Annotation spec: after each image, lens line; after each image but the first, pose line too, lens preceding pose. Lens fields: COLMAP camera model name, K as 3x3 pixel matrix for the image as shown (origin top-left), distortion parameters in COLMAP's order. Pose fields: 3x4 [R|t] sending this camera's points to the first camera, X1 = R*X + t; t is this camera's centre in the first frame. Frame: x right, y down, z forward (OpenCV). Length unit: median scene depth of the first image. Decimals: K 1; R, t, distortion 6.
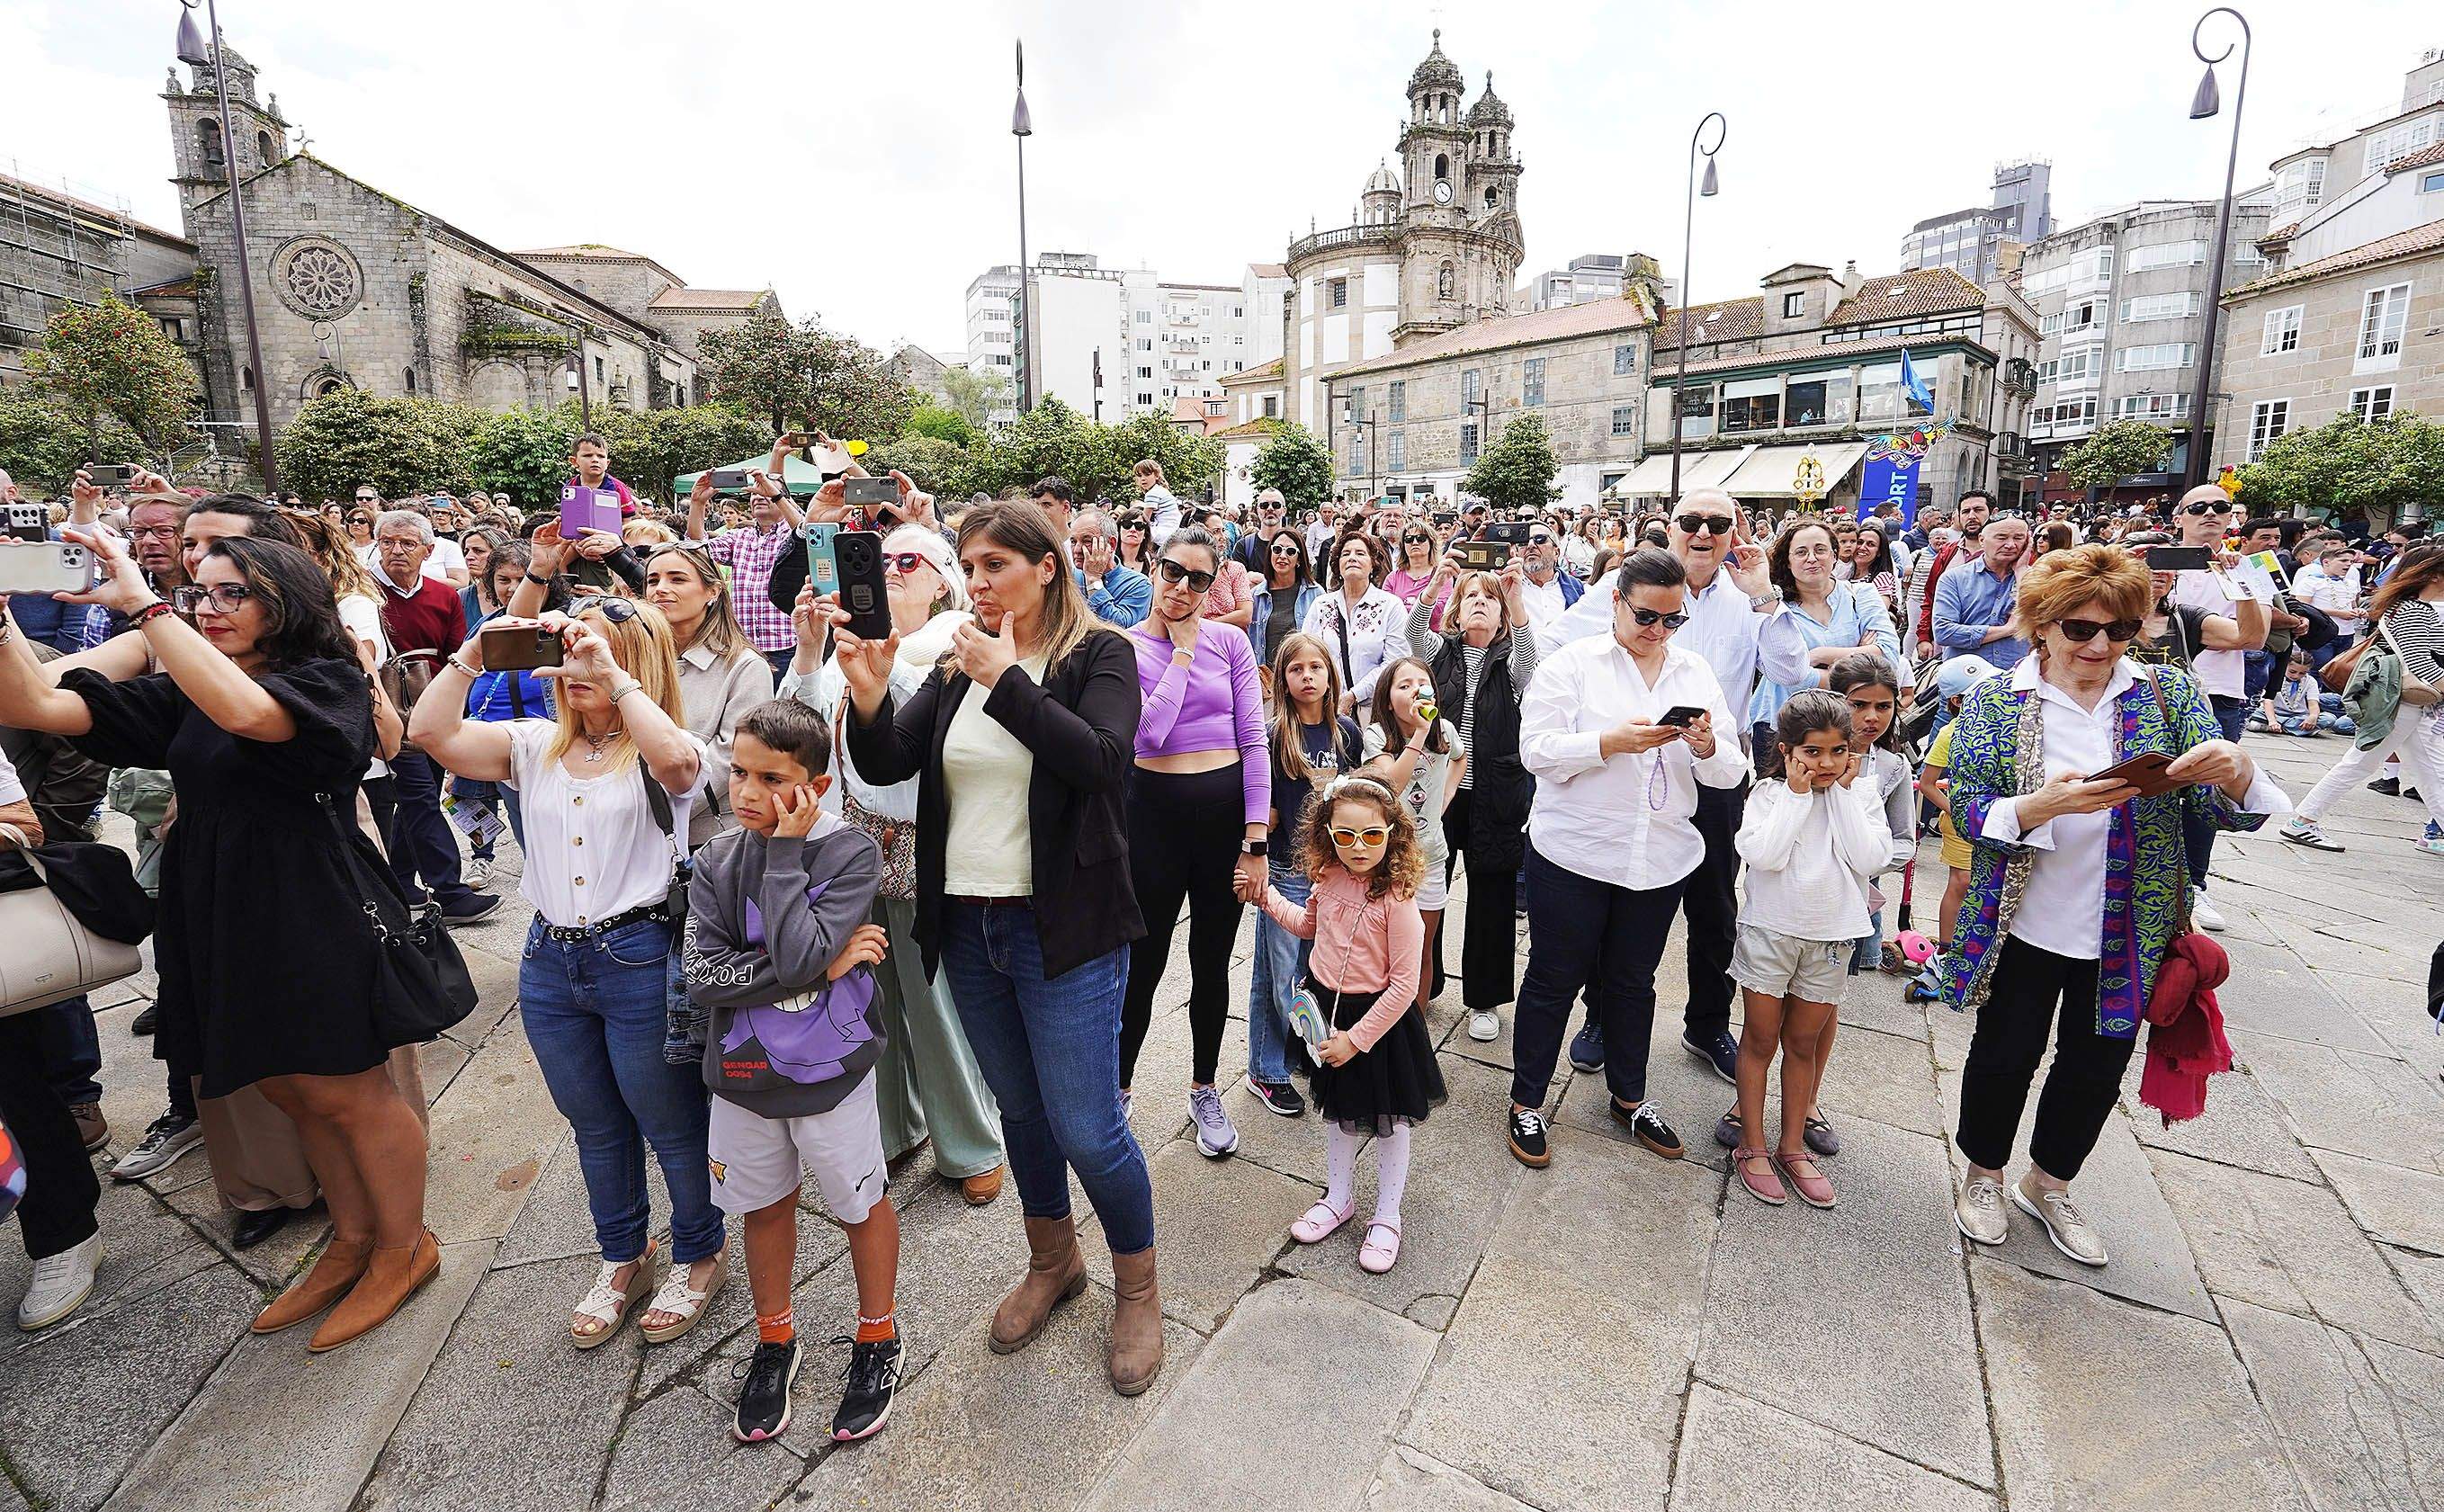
lens RADIAL K [[1072.9, 0, 1221.4], [0, 1072.9, 692.5], [0, 0, 1]] dist [-0.016548, 0.007600]
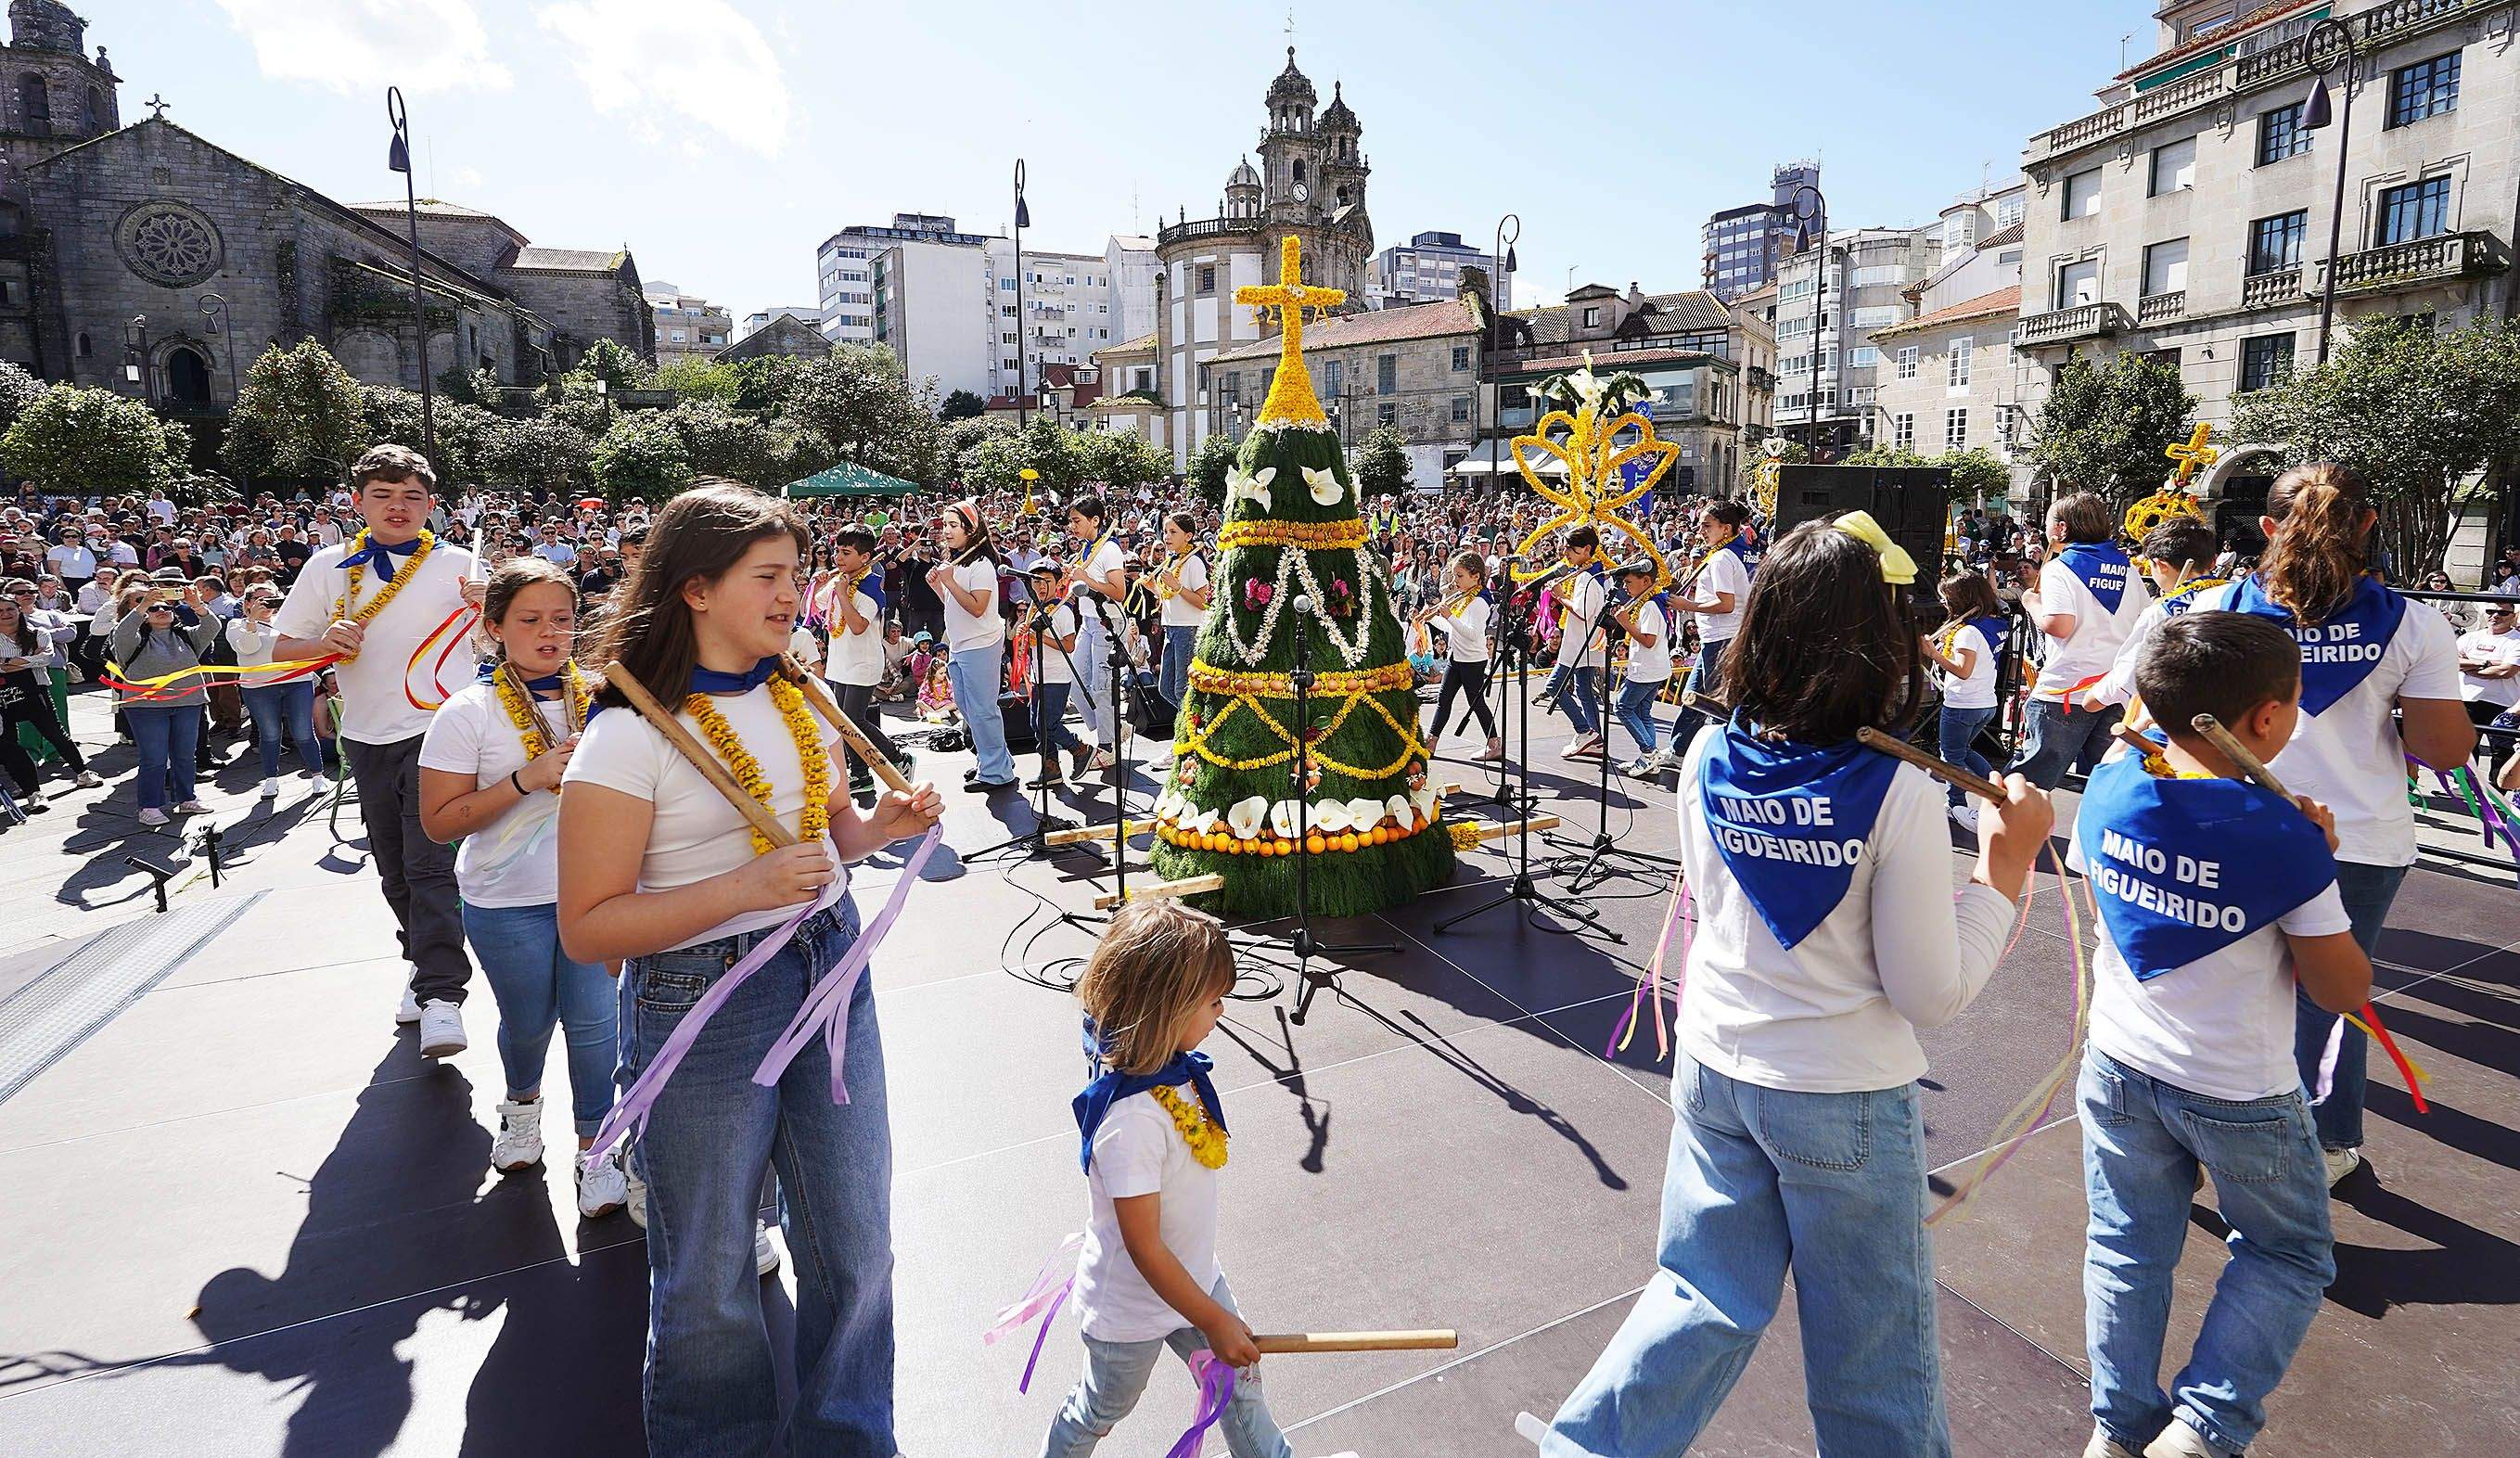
lens RADIAL K [[1119.8, 0, 1258.8], [0, 1119.8, 616.4], [0, 0, 1]] dist [-0.014420, 0.006733]
pose [[0.985705, -0.020758, 0.167196, -0.046849], [0.026602, 0.999108, -0.032787, 0.008588], [-0.166366, 0.036766, 0.985378, -0.144016]]
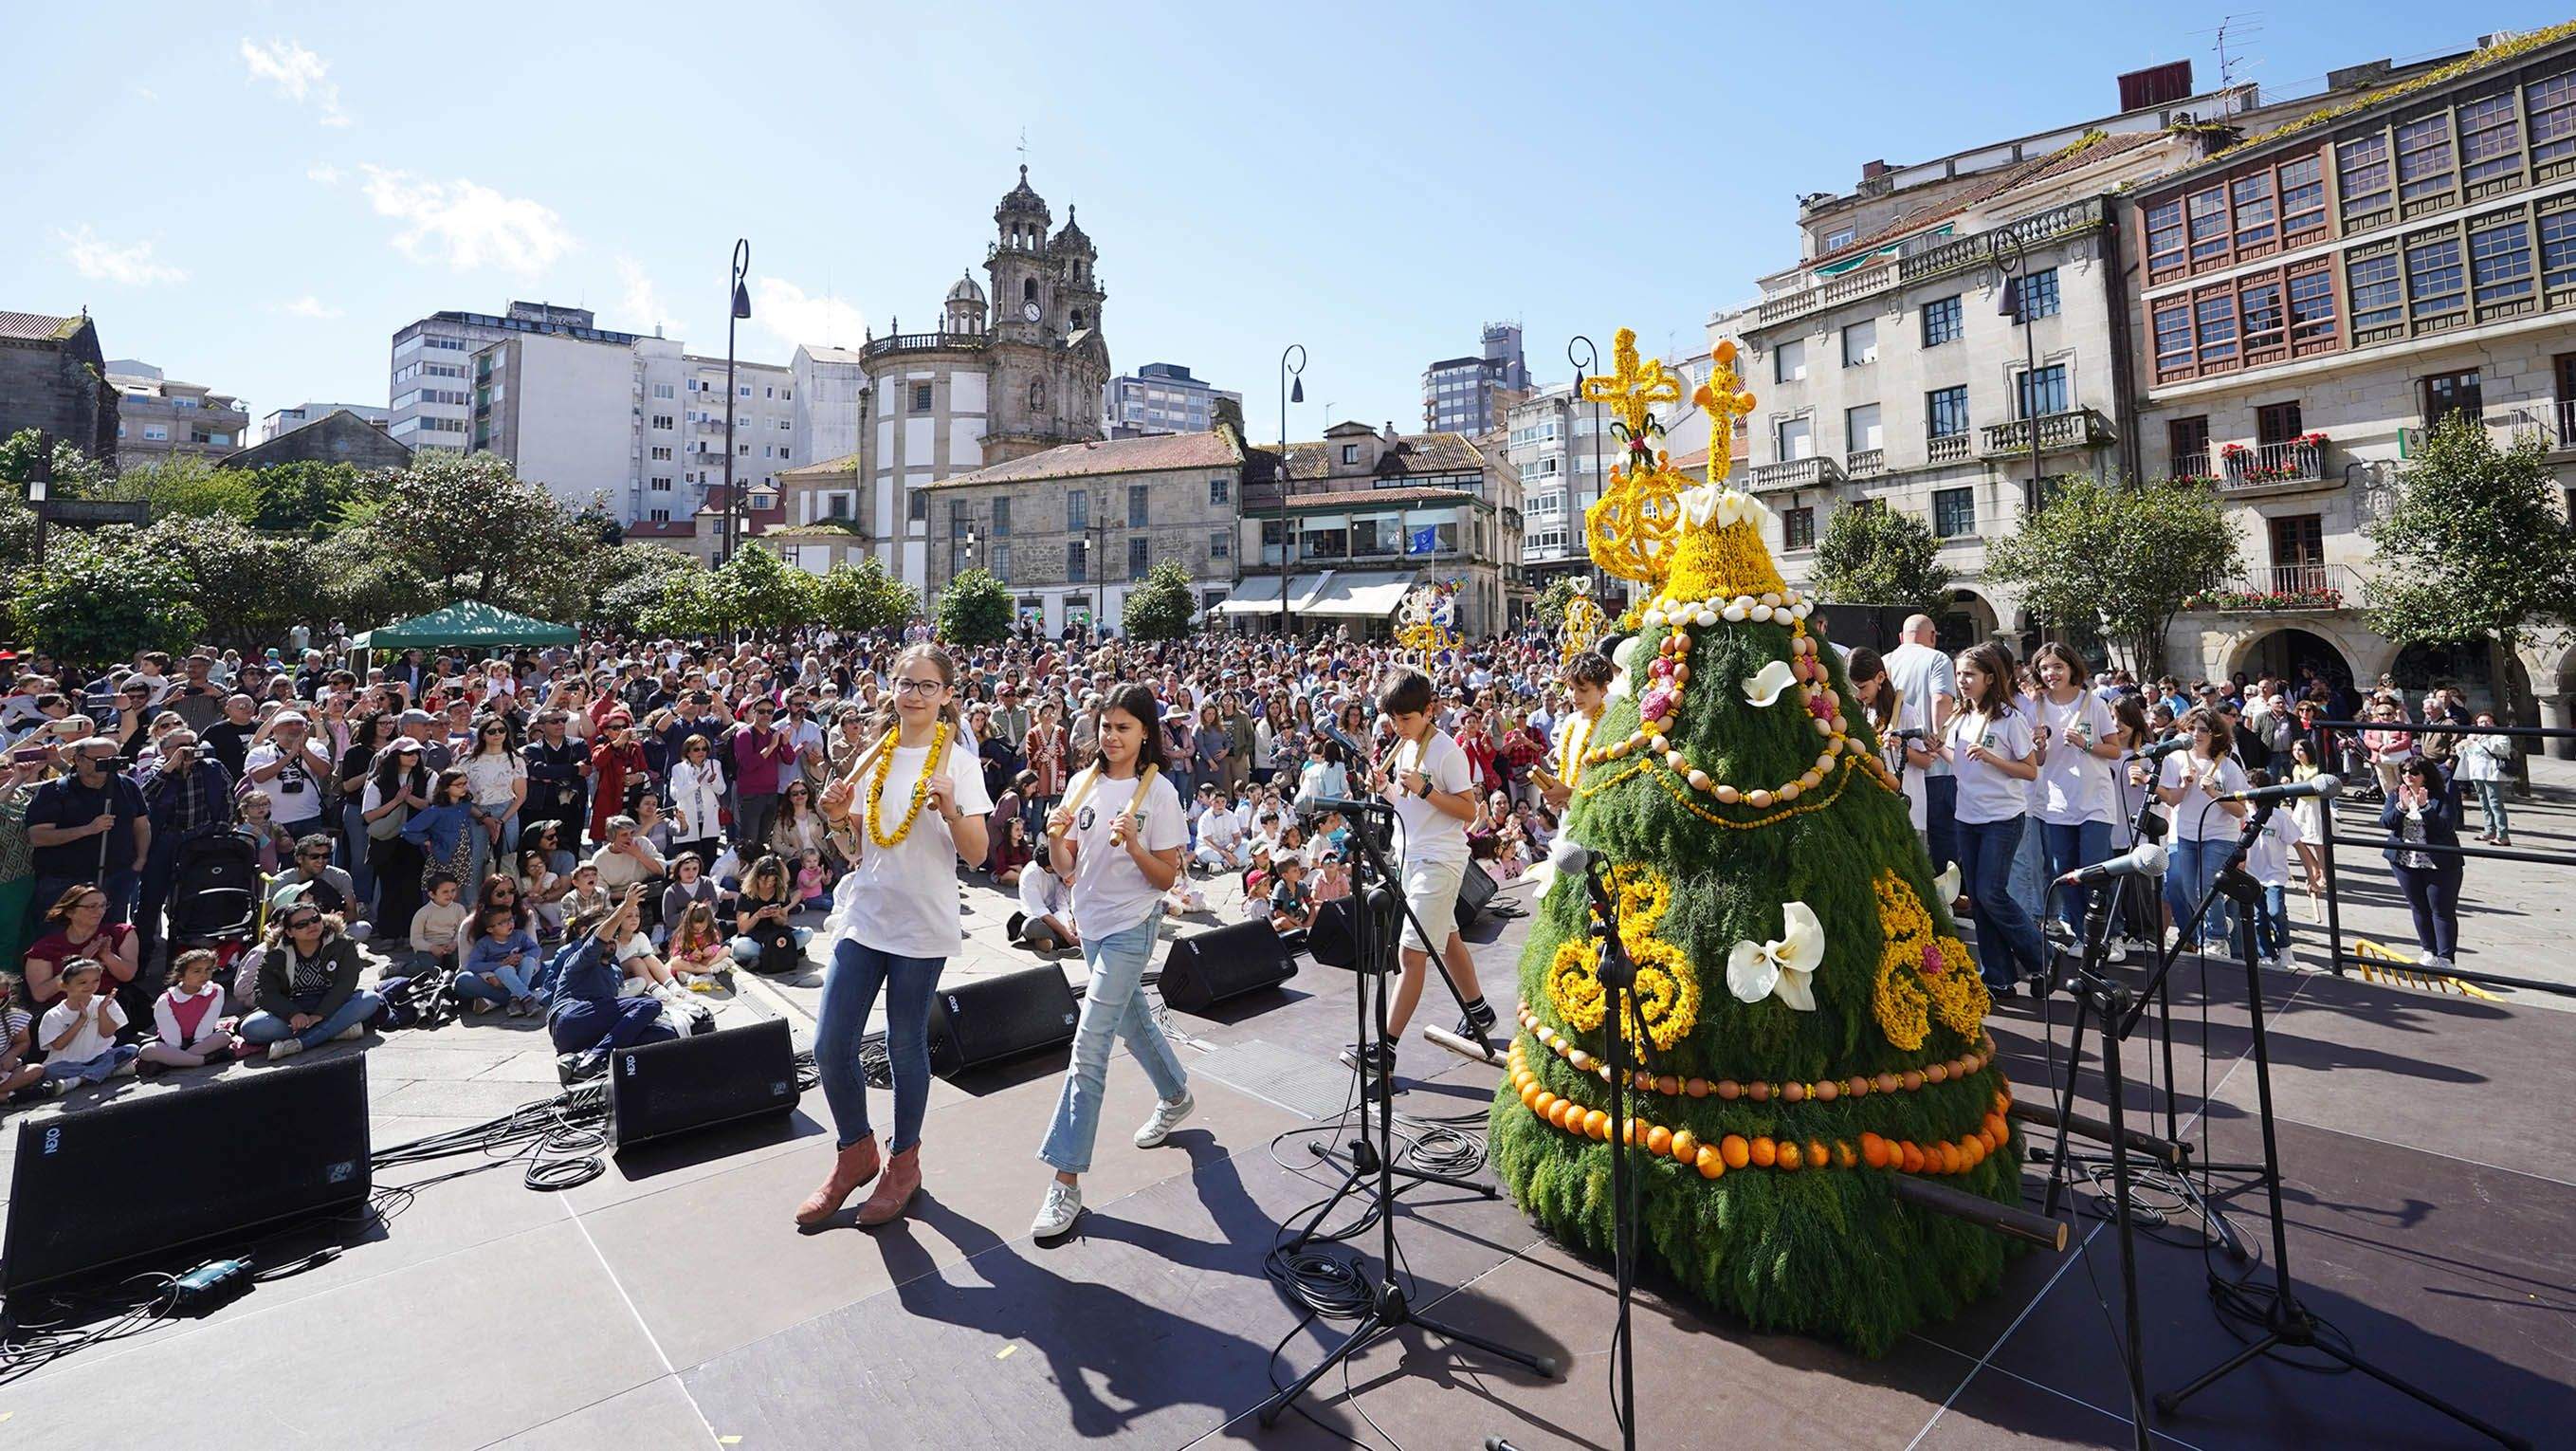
lens RADIAL K [[1203.9, 0, 1370.0], [0, 1203.9, 530.1], [0, 0, 1]] dist [-0.018286, 0.009091]
pose [[0.877025, 0.029974, 0.479508, -0.068815], [0.080817, 0.974626, -0.208740, 0.002770], [-0.473598, 0.221823, 0.852349, -0.110390]]
